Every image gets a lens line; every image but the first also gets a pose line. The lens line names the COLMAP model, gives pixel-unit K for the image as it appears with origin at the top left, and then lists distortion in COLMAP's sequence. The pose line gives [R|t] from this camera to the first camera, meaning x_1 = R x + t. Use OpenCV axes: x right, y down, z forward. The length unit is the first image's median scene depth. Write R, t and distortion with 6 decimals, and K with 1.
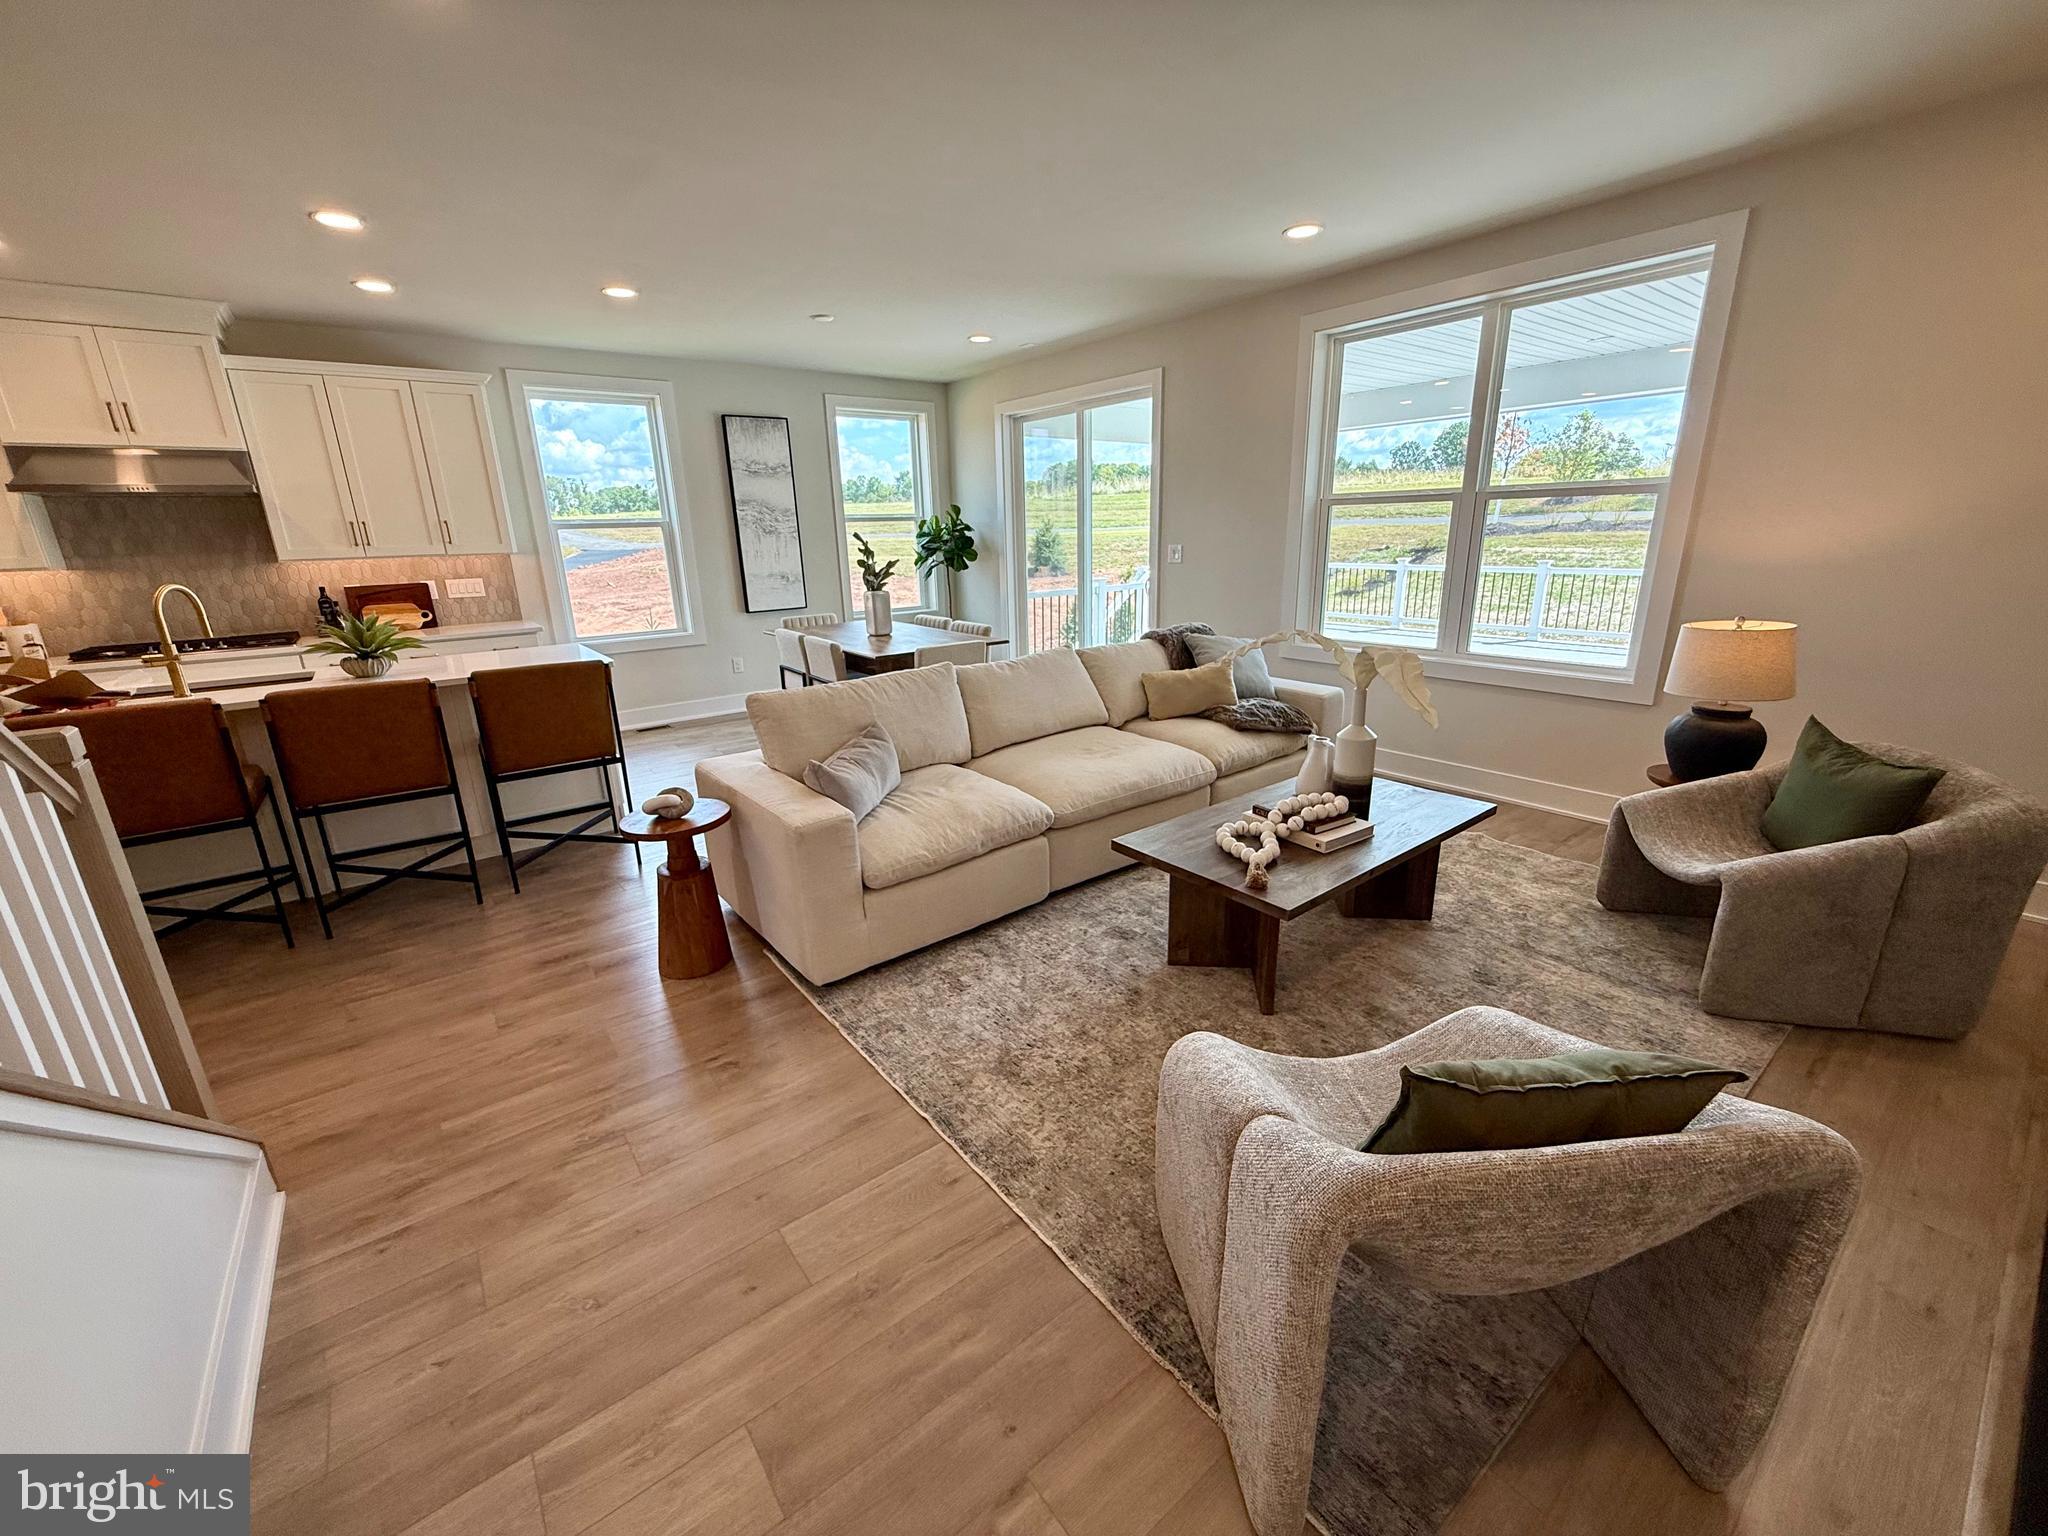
lens RADIAL K [[819.0, 0, 1019.0], [0, 819.0, 785.1], [0, 0, 1]] dist [0.001144, 0.000162]
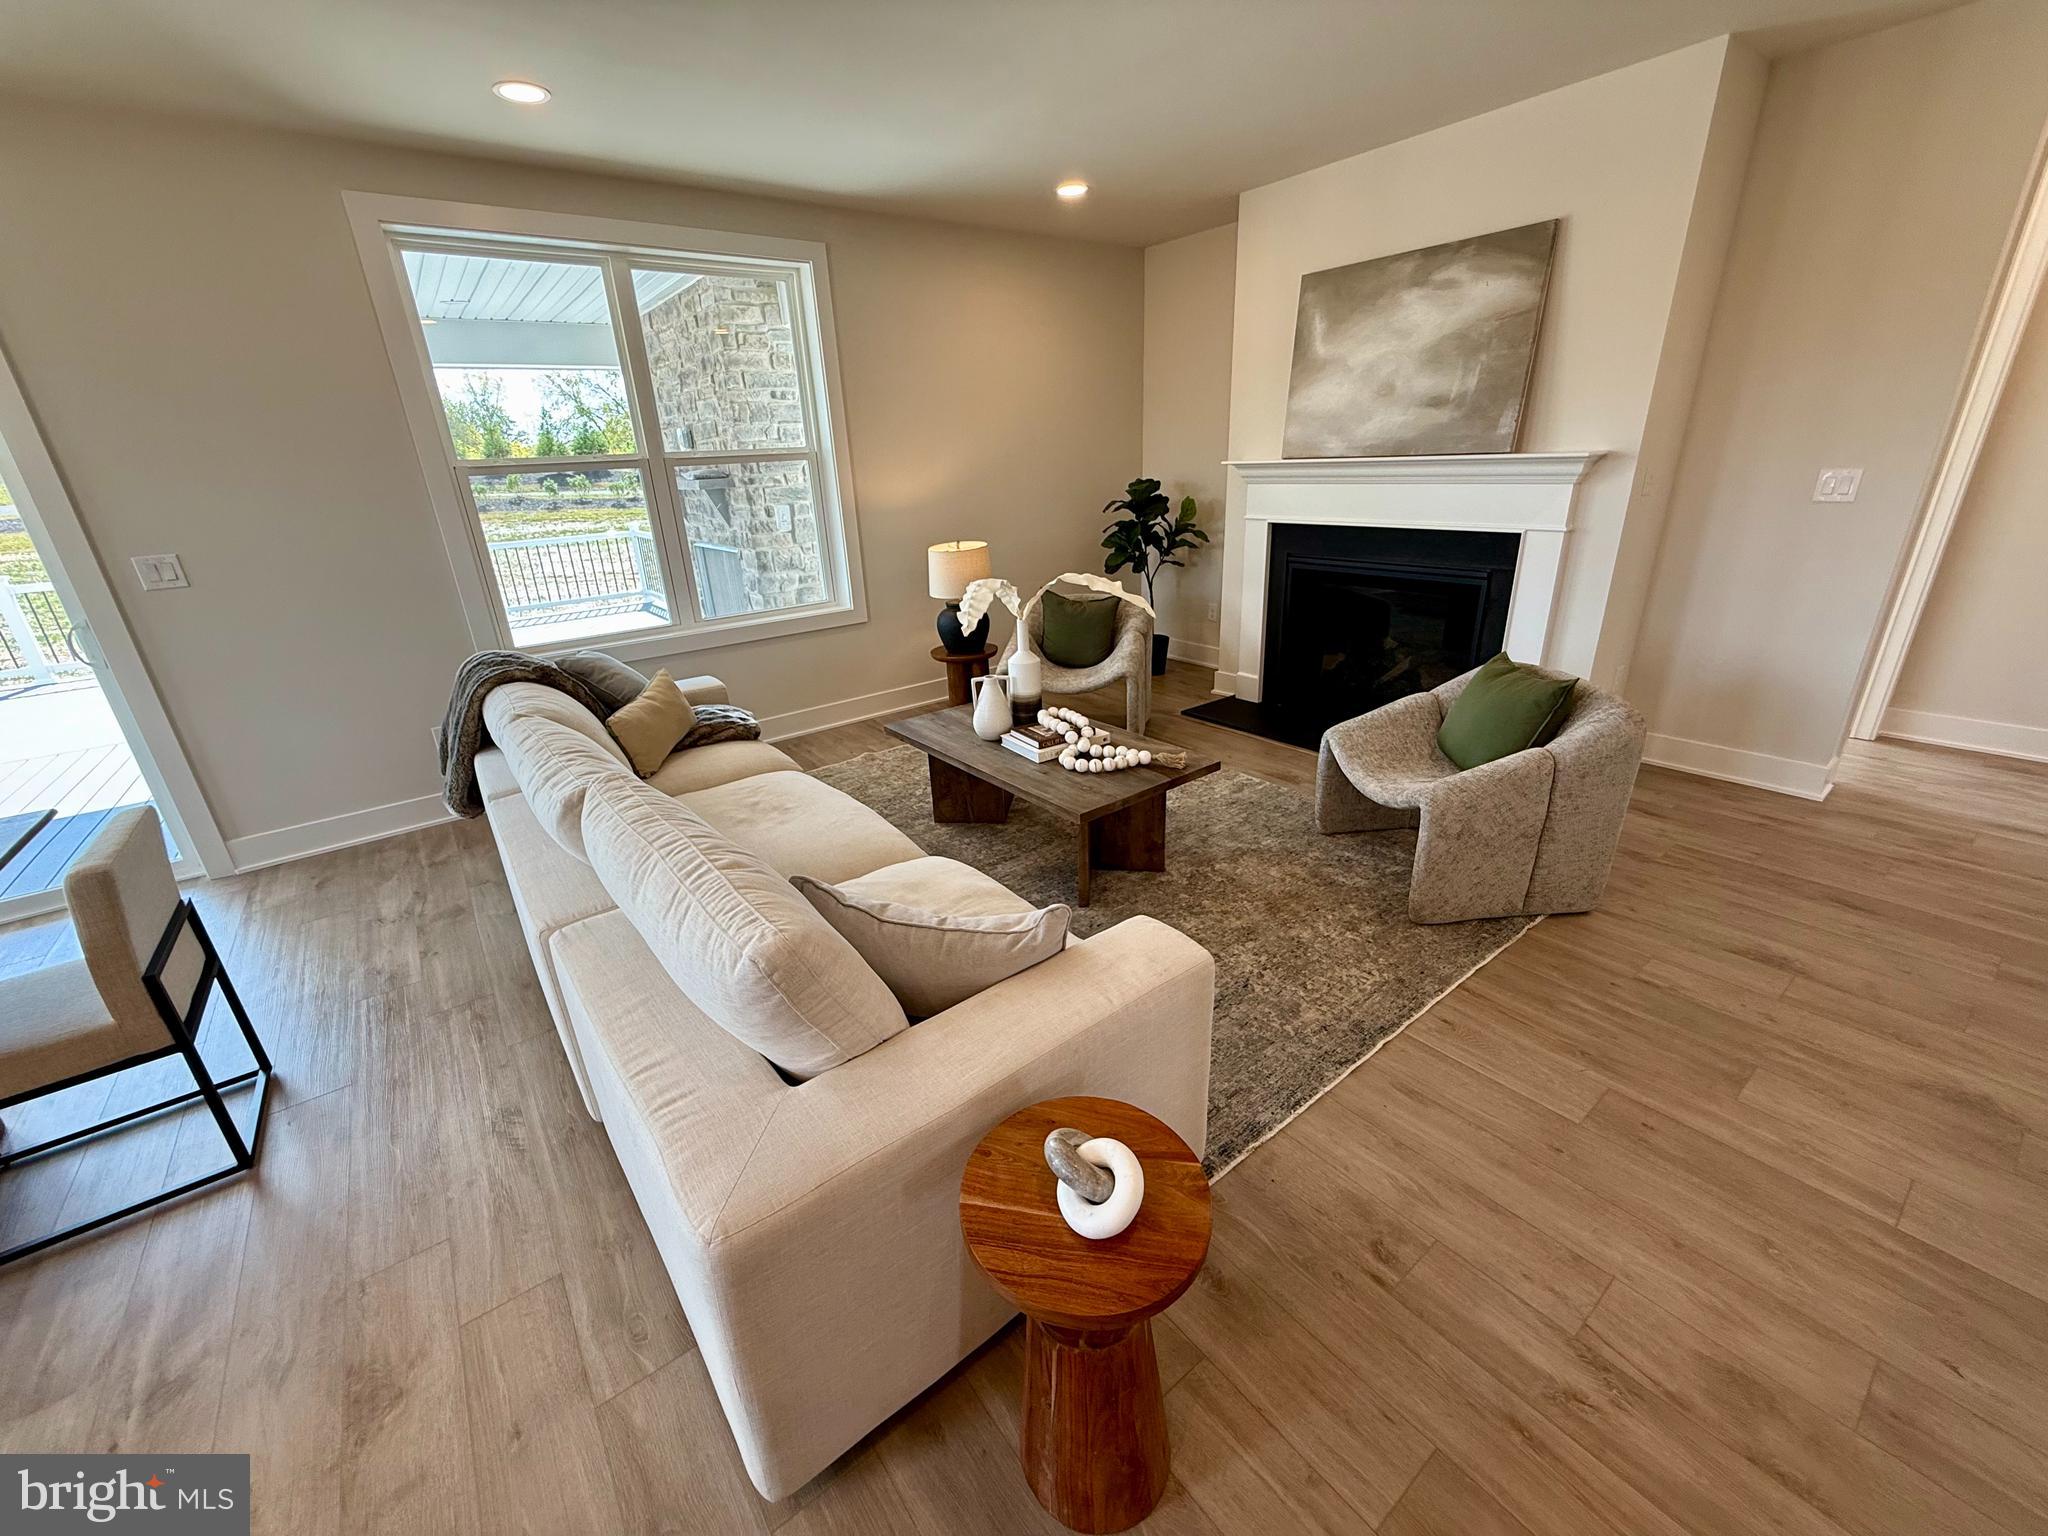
lens RADIAL K [[803.0, 0, 1024.0], [0, 803.0, 768.0], [0, 0, 1]] dist [0.006810, -0.000029]
pose [[0.001504, -0.348277, 0.937391, -0.937334], [0.334929, 0.883426, 0.327689, -0.392408], [-0.942242, 0.313467, 0.117976, 1.173325]]
